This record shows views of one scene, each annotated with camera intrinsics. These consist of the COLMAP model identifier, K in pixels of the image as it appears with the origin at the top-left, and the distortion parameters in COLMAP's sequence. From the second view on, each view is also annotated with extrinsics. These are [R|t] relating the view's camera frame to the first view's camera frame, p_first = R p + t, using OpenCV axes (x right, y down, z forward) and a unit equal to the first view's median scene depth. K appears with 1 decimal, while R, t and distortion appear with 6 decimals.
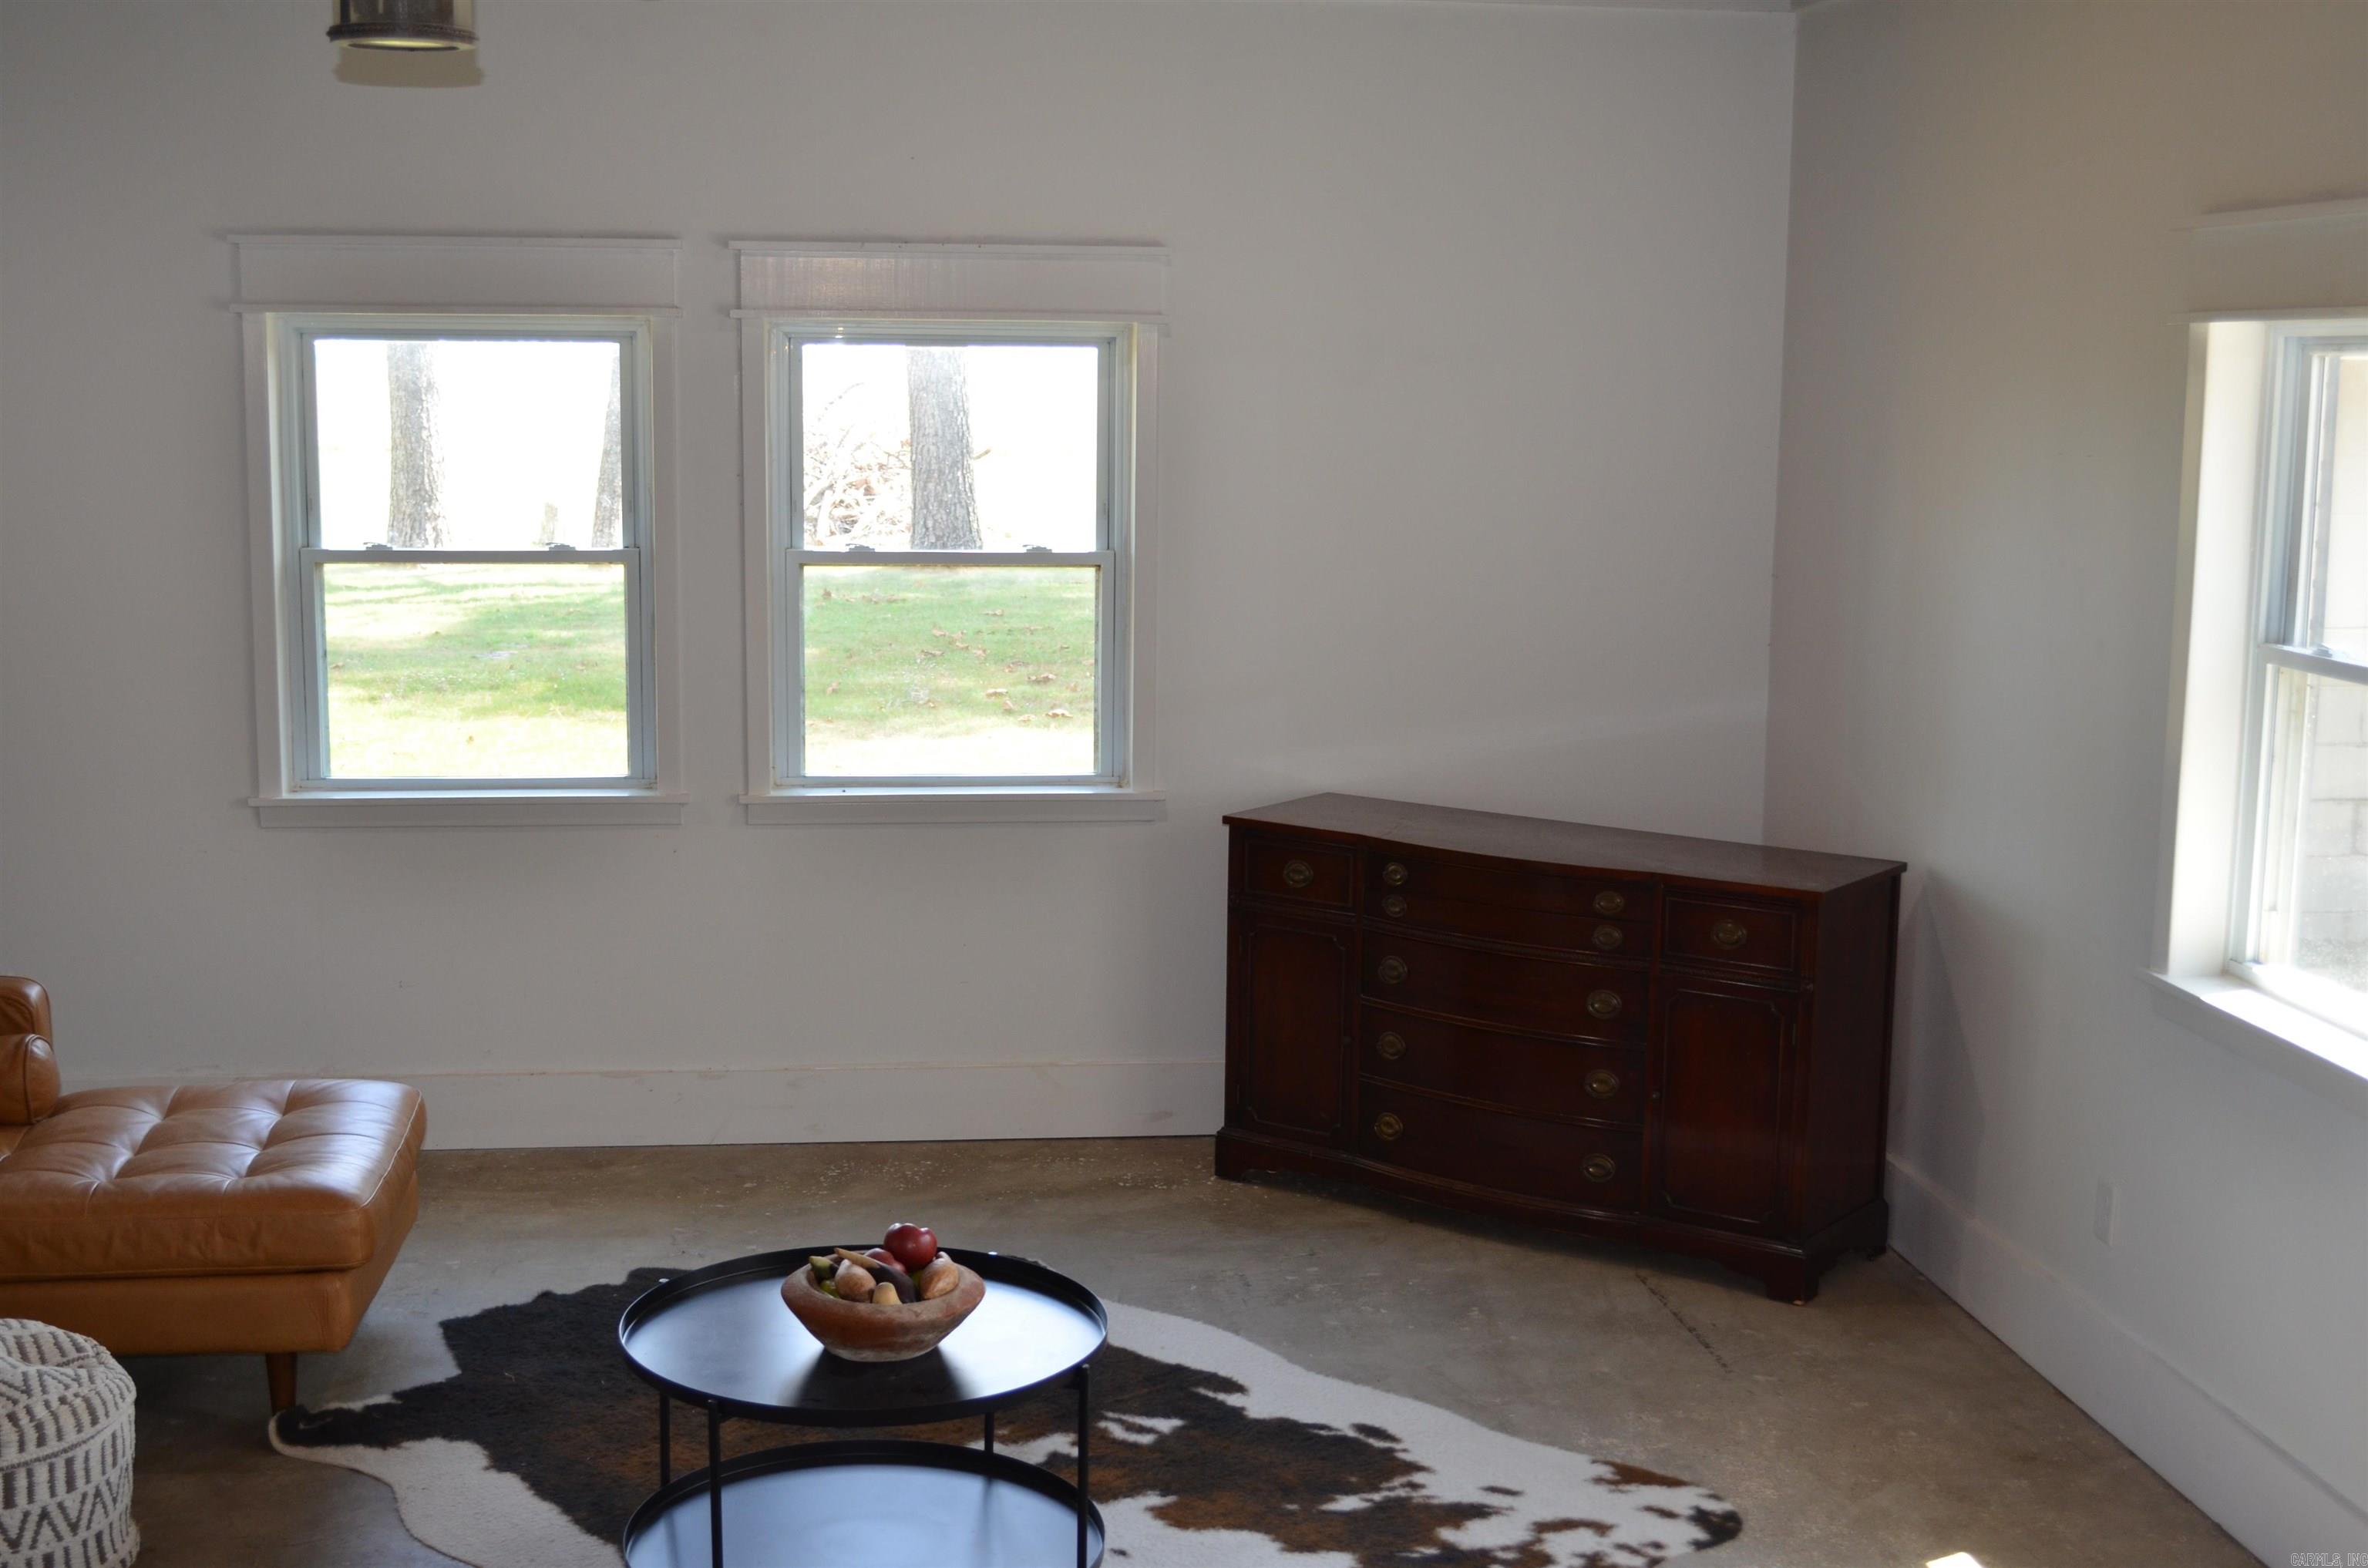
lens RADIAL K [[2792.3, 0, 1184.0], [0, 2792.3, 784.0], [0, 0, 1]] dist [-0.051446, 0.029732]
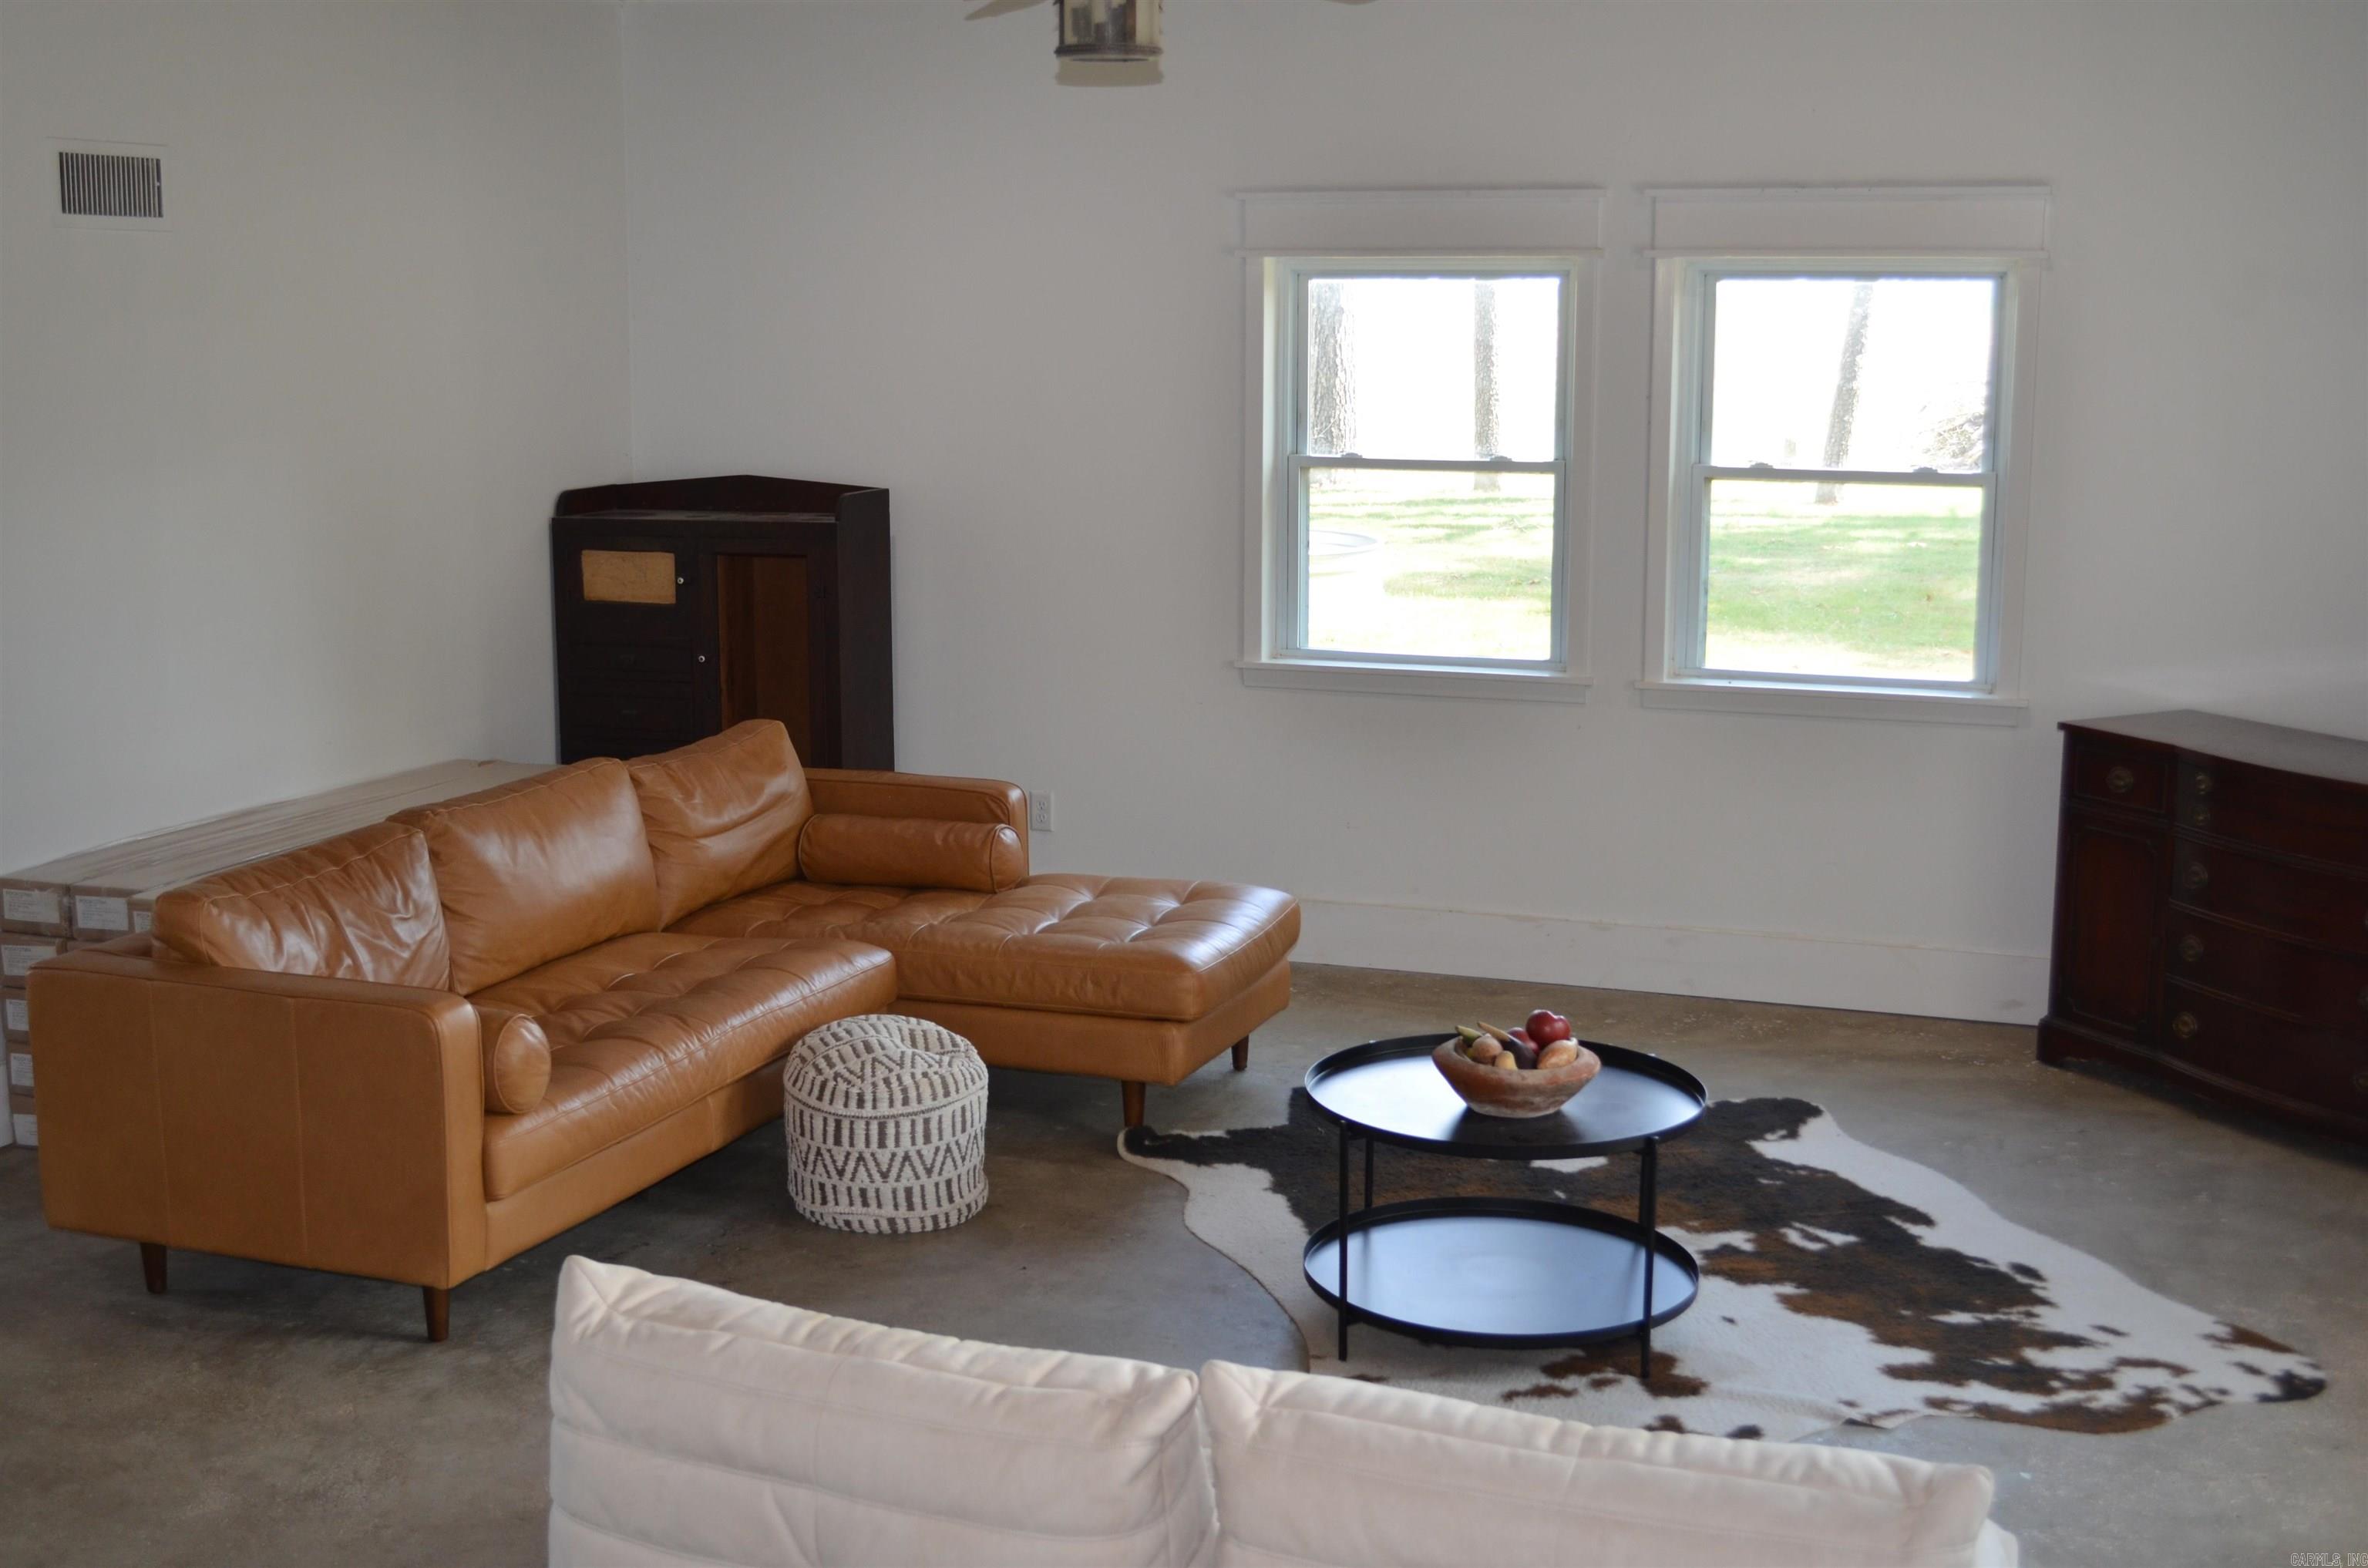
lens RADIAL K [[2792.3, 0, 1184.0], [0, 2792.3, 784.0], [0, 0, 1]] dist [-0.051446, 0.029732]
pose [[0.892319, 0.068341, -0.446201, 0.256805], [-0.058825, 0.997649, 0.035163, 0.023444], [0.447555, -0.005129, 0.894242, -0.129990]]
